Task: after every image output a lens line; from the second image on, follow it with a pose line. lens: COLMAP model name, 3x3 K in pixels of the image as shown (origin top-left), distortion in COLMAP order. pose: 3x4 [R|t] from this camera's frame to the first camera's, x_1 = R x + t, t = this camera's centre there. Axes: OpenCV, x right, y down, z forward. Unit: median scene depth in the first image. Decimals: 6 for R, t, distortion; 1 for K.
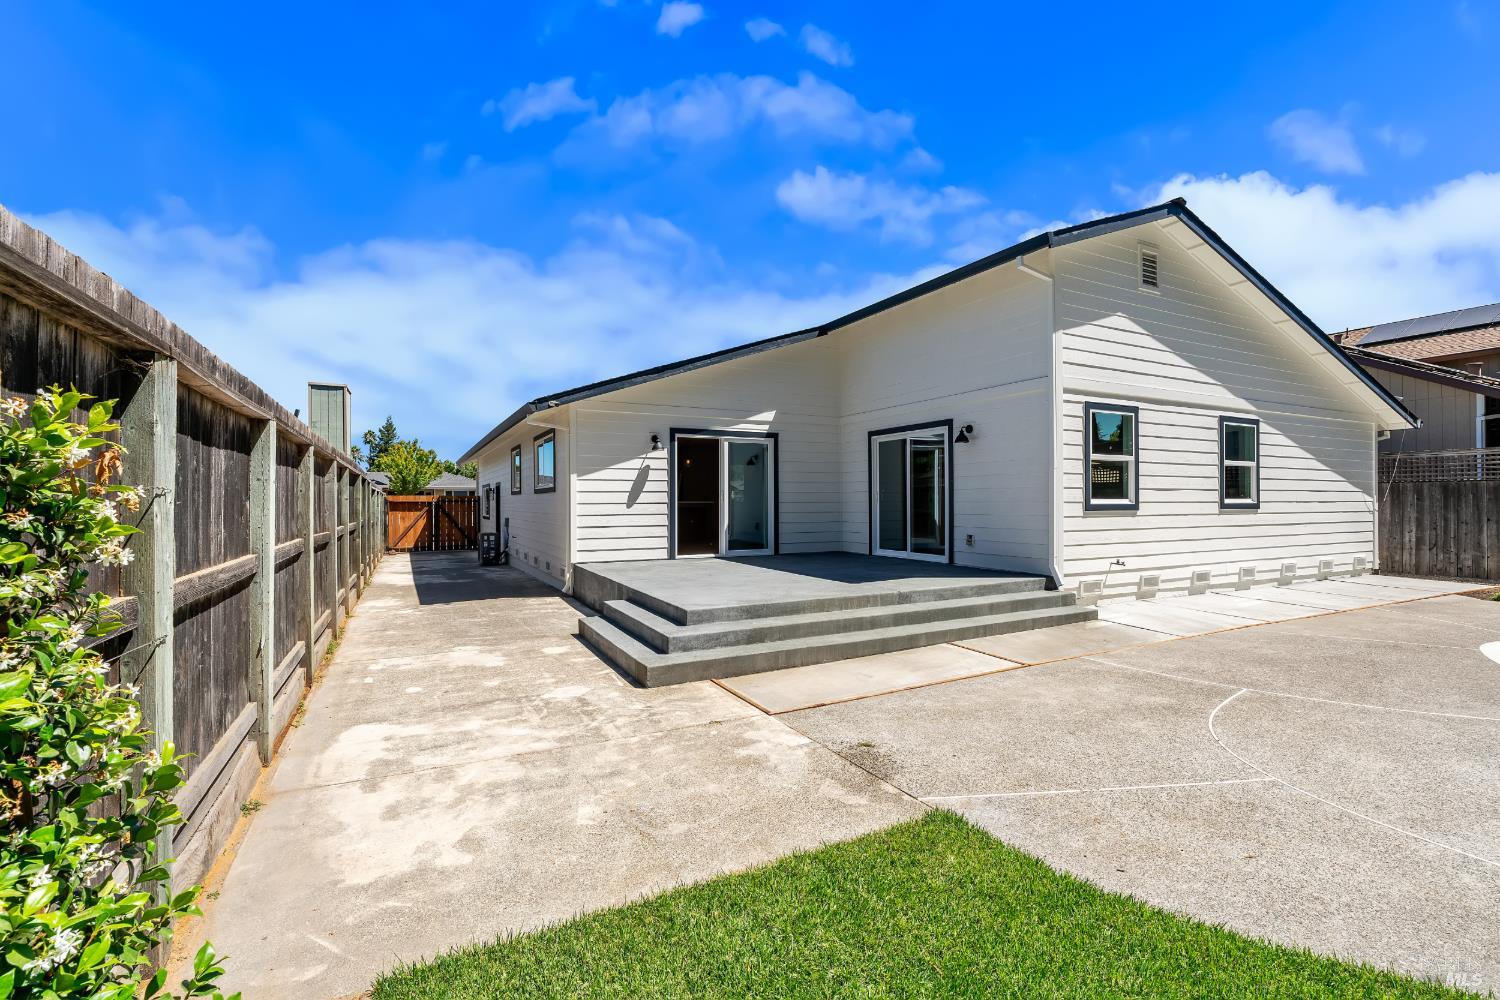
lens RADIAL K [[670.0, 0, 744.4], [0, 670.0, 500.6], [0, 0, 1]] dist [-0.004572, 0.000090]
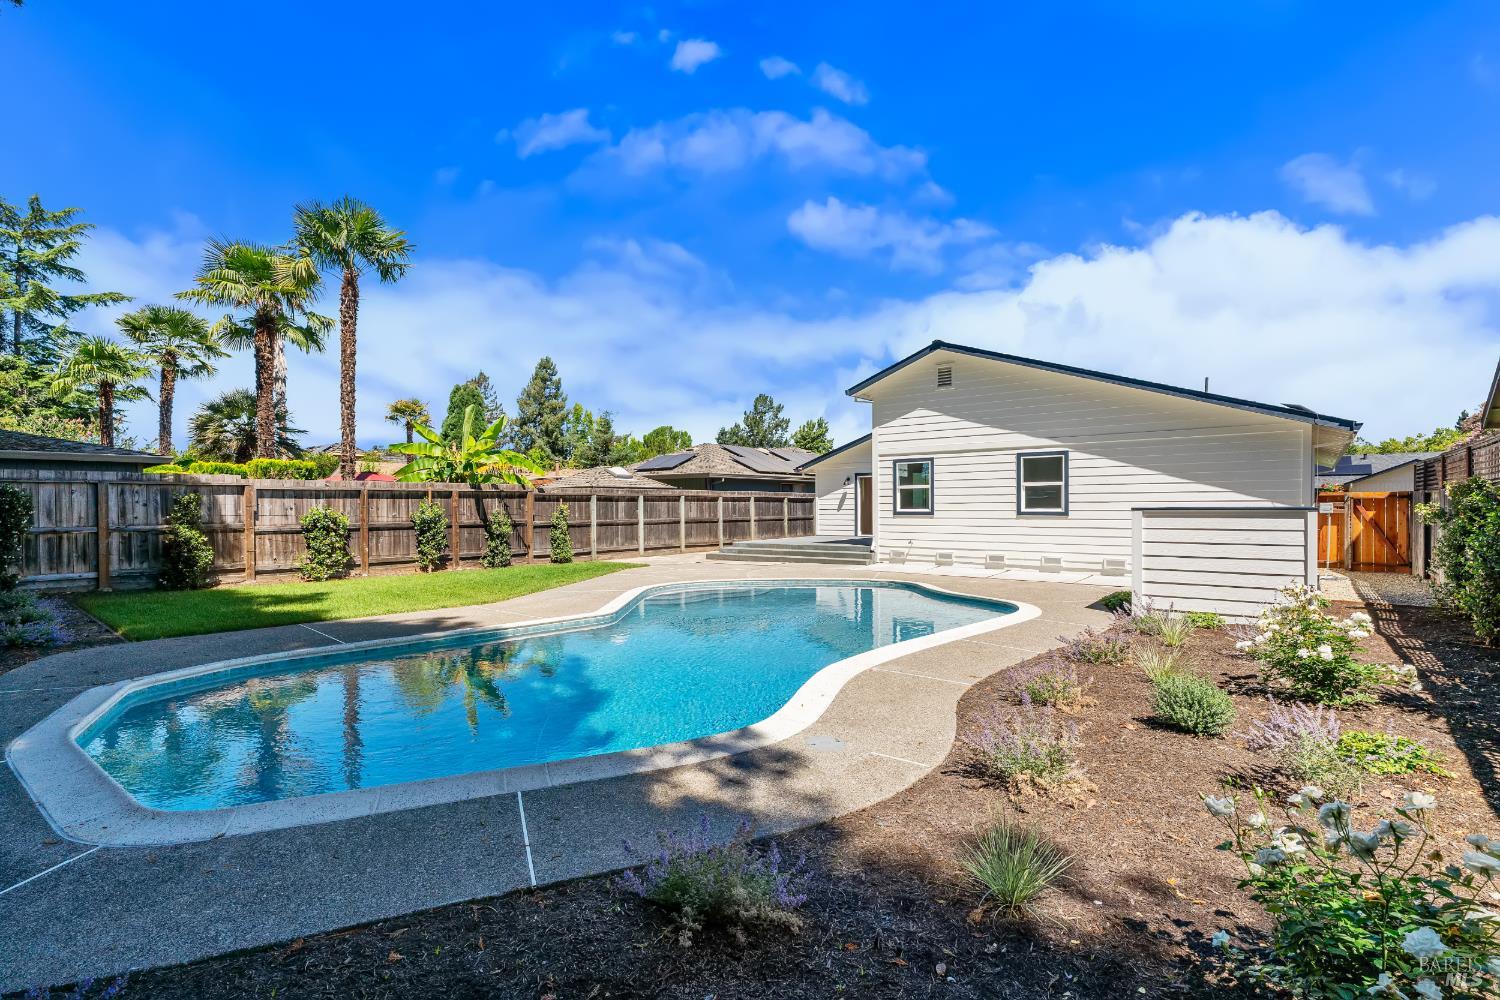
lens RADIAL K [[688.9, 0, 750.0], [0, 688.9, 500.0], [0, 0, 1]] dist [-0.000749, 0.000149]
pose [[0.394360, -0.007692, -0.918924, 1.802674], [0.007495, 0.999959, -0.005154, -0.017297], [0.918925, -0.004855, 0.394401, -0.154292]]
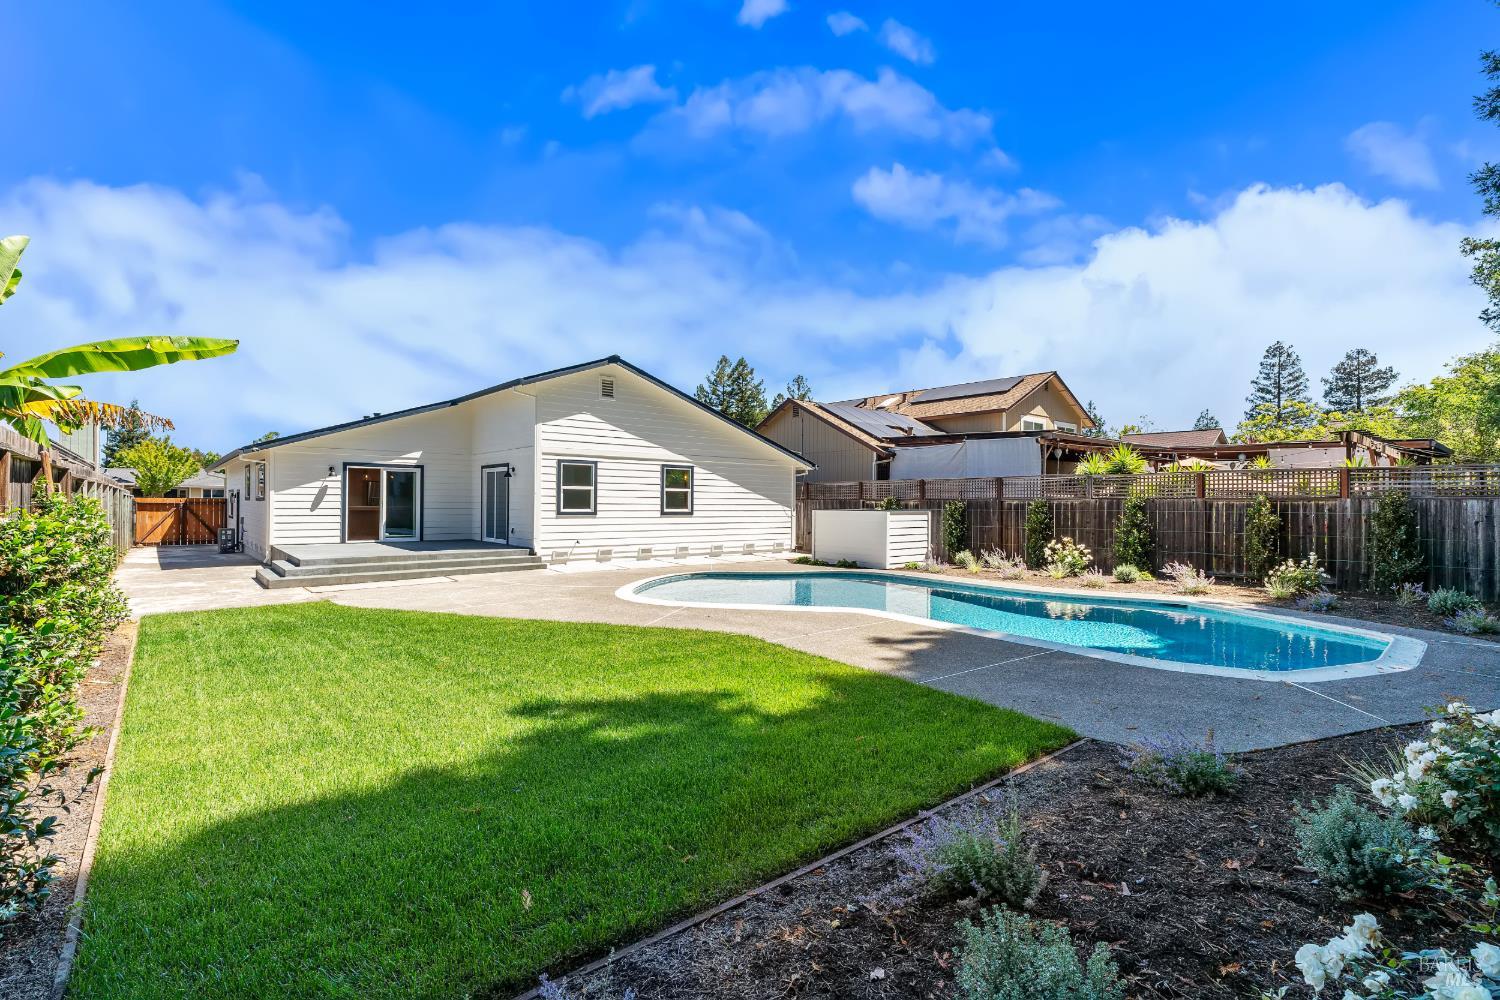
lens RADIAL K [[711.5, 0, 742.2], [0, 711.5, 498.7], [0, 0, 1]] dist [0.000947, 0.000989]
pose [[0.975635, 0.011374, 0.219104, 0.473341], [-0.010616, 0.999933, -0.004635, -0.023281], [-0.219142, 0.002196, 0.975691, -0.927915]]
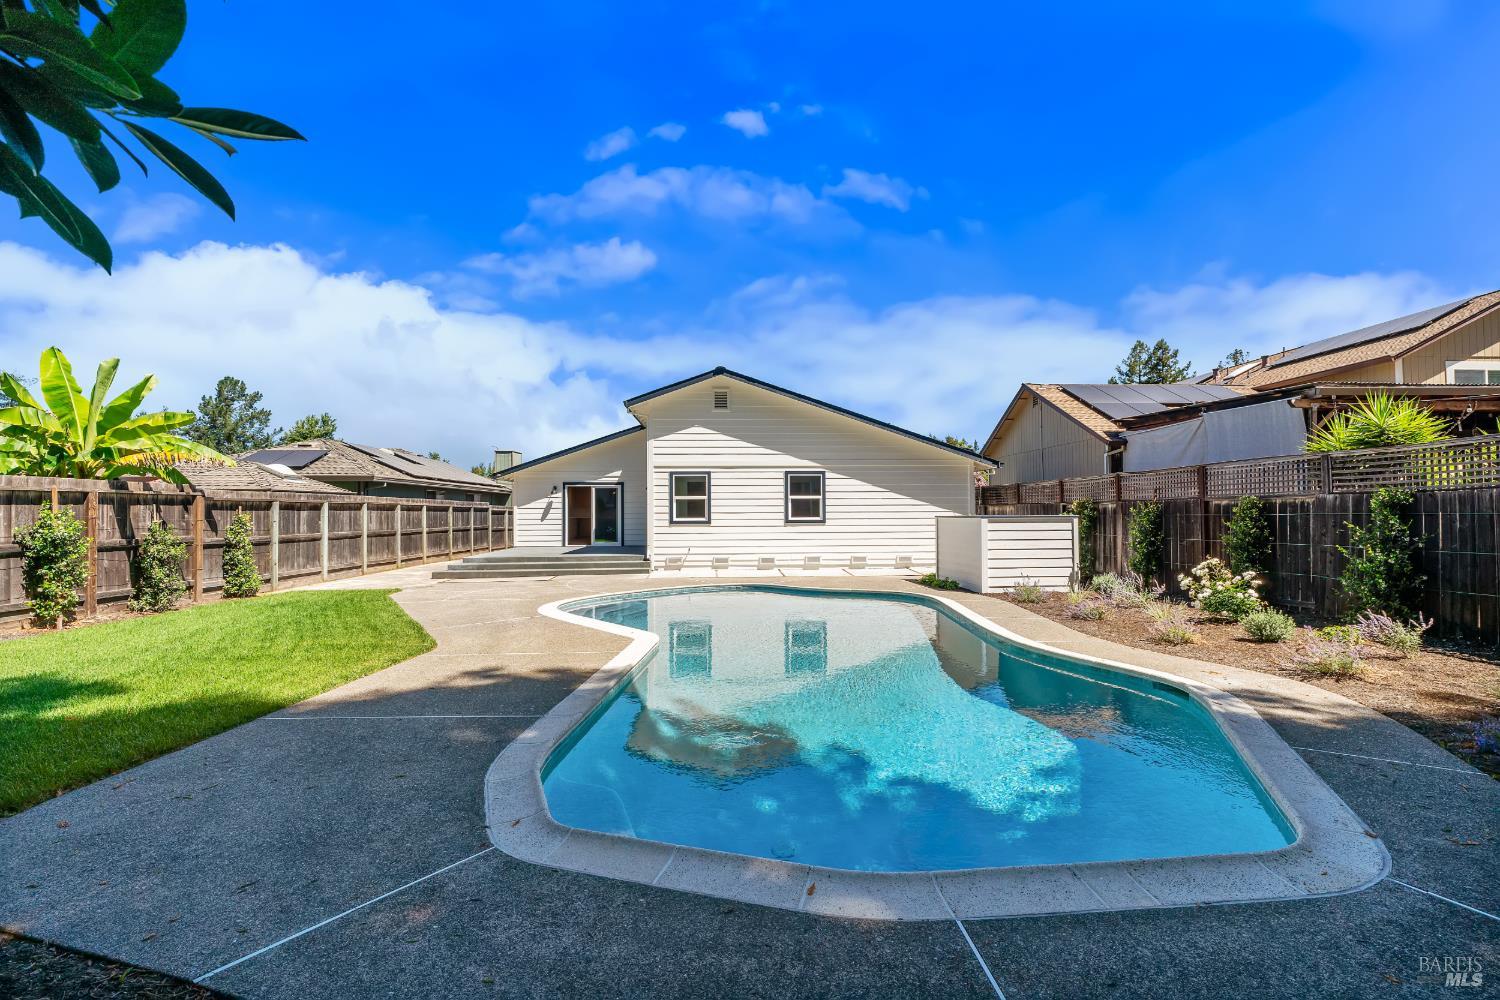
lens RADIAL K [[670.0, 0, 744.4], [0, 670.0, 500.6], [0, 0, 1]] dist [-0.004572, 0.000090]
pose [[0.906846, -0.010610, -0.421329, 1.303321], [0.005051, 0.999885, -0.014306, -0.021316], [0.421432, 0.010845, 0.906795, -0.645233]]
